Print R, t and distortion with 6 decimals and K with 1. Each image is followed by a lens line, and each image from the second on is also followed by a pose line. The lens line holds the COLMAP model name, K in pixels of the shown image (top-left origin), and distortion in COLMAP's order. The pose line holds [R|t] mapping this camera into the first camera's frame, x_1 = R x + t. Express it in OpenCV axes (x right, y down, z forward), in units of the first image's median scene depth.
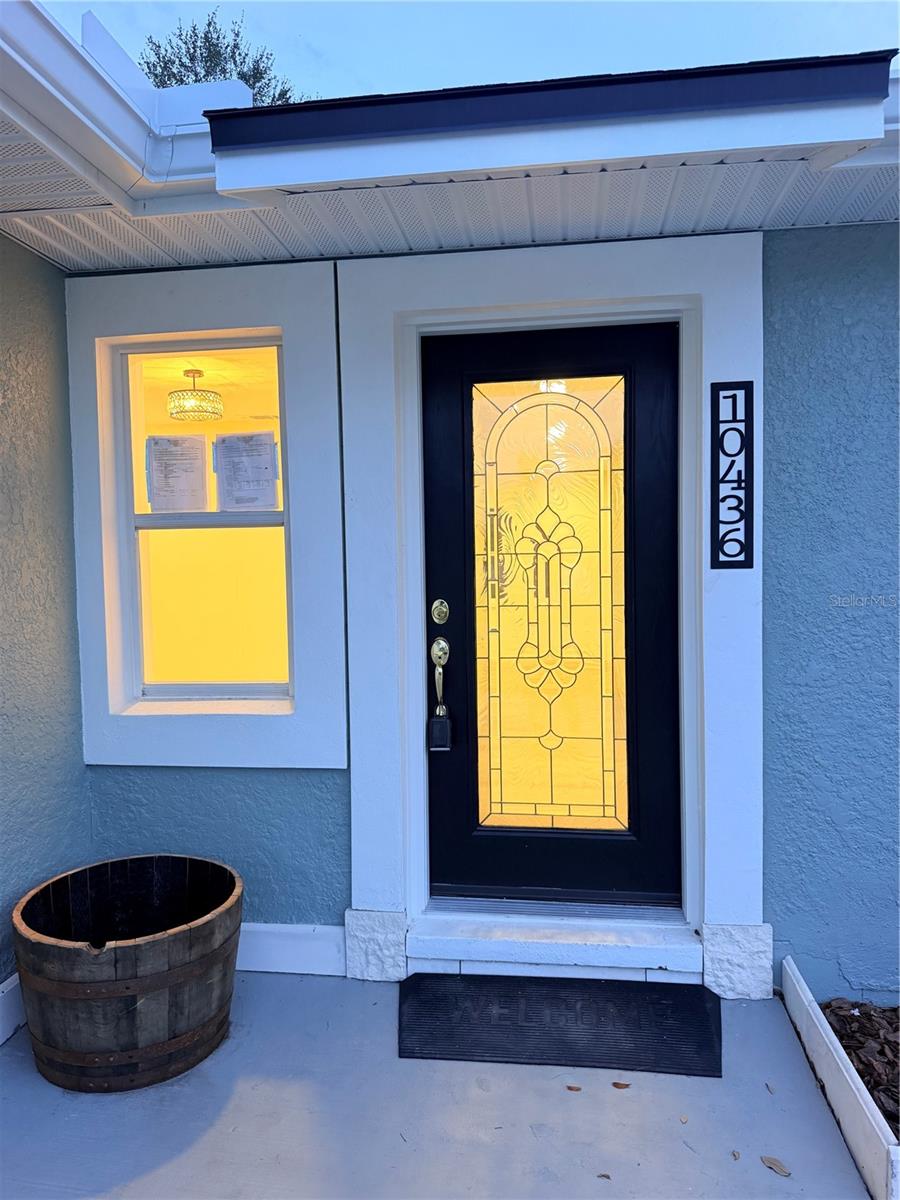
lens RADIAL K [[847.9, 0, 424.1], [0, 847.9, 599.6], [0, 0, 1]] dist [0.128484, -0.247691]
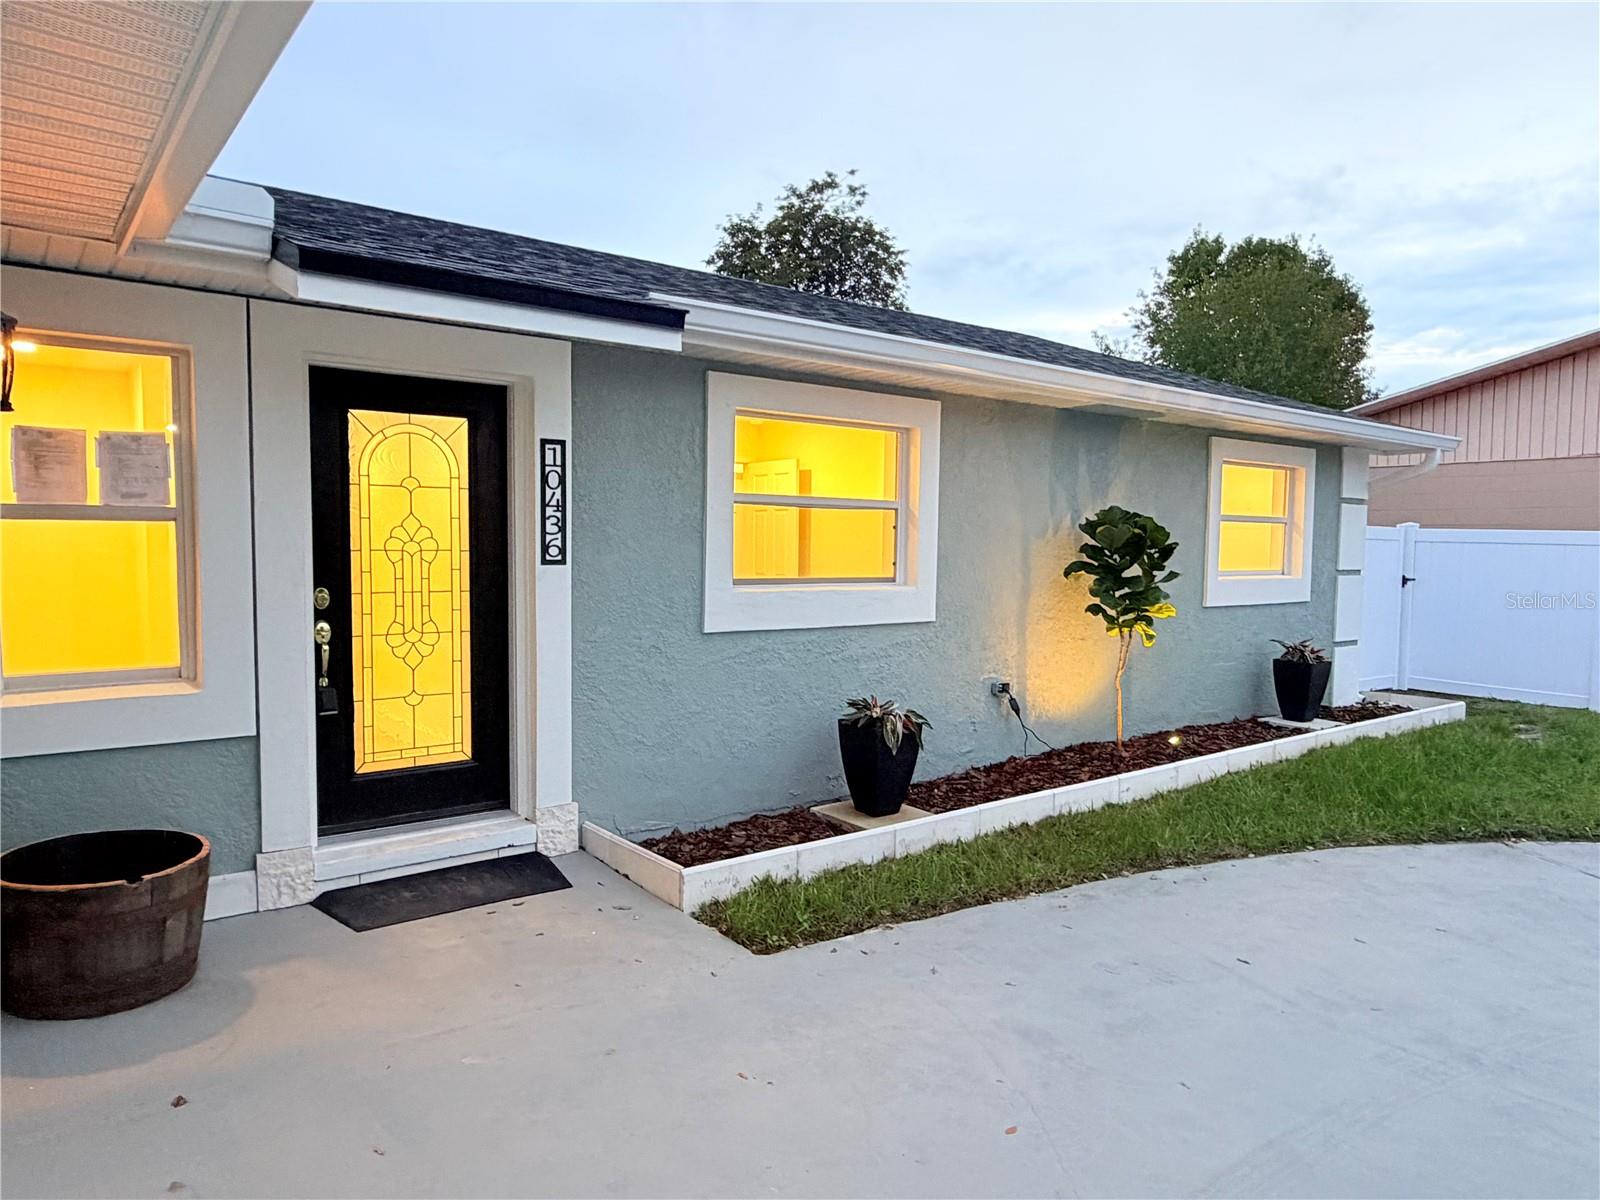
lens RADIAL K [[1001.1, 0, 800.0], [0, 1001.1, 600.0], [0, 0, 1]] dist [-0.000317, -0.000403]
pose [[0.698045, -0.018421, 0.715817, -0.548109], [0.006229, 0.999787, 0.019655, -0.006909], [-0.716027, -0.009261, 0.698011, -0.477178]]
